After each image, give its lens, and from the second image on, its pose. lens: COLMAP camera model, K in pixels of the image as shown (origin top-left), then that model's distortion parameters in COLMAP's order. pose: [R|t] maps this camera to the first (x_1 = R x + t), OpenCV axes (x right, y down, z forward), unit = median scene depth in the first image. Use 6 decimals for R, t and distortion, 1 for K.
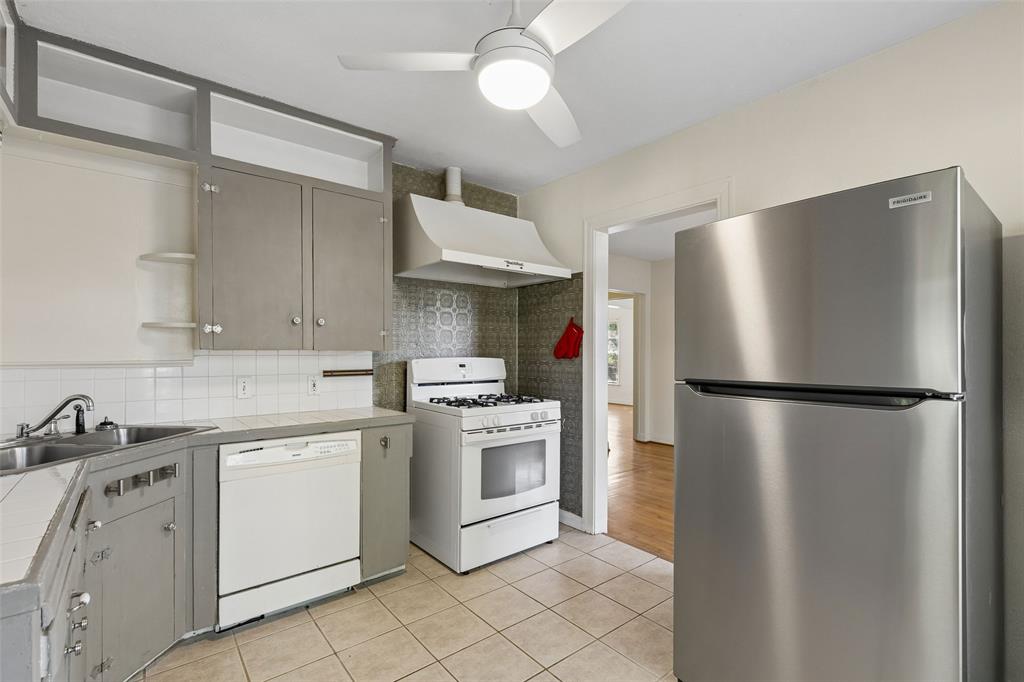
lens RADIAL K [[463.9, 0, 512.0], [0, 463.9, 341.0], [0, 0, 1]] dist [0.000942, -0.000572]
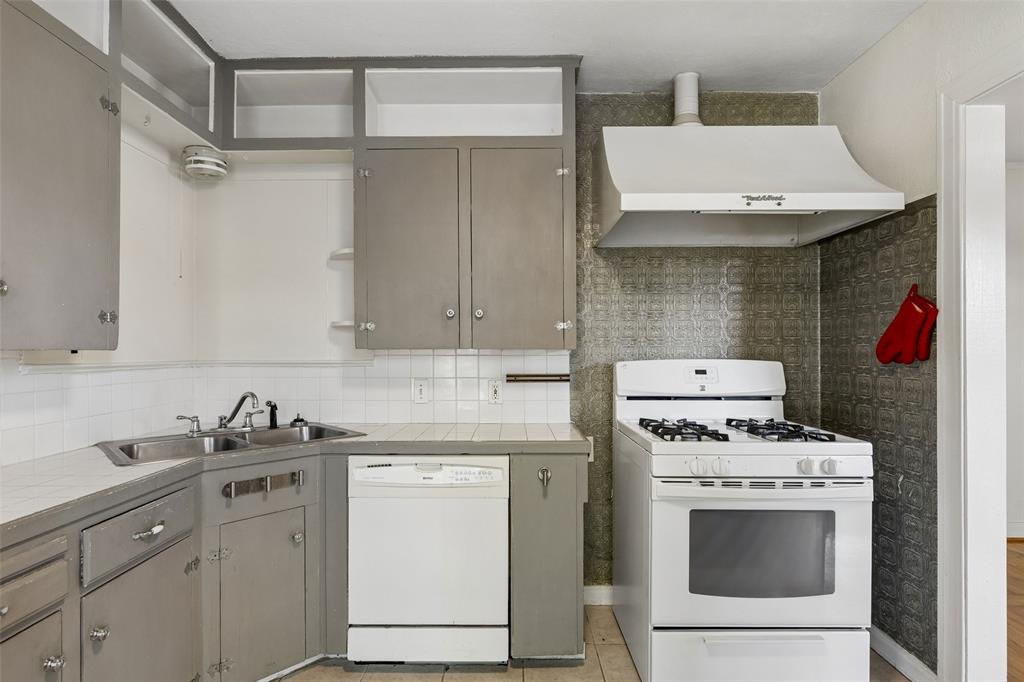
lens RADIAL K [[524.1, 0, 512.0], [0, 524.1, 341.0], [0, 0, 1]] dist [-0.004630, -0.001226]
pose [[0.770581, -0.013336, -0.637203, 0.172044], [0.016275, 0.999867, -0.001245, 0.006755], [0.637134, -0.009411, 0.770695, 0.283685]]
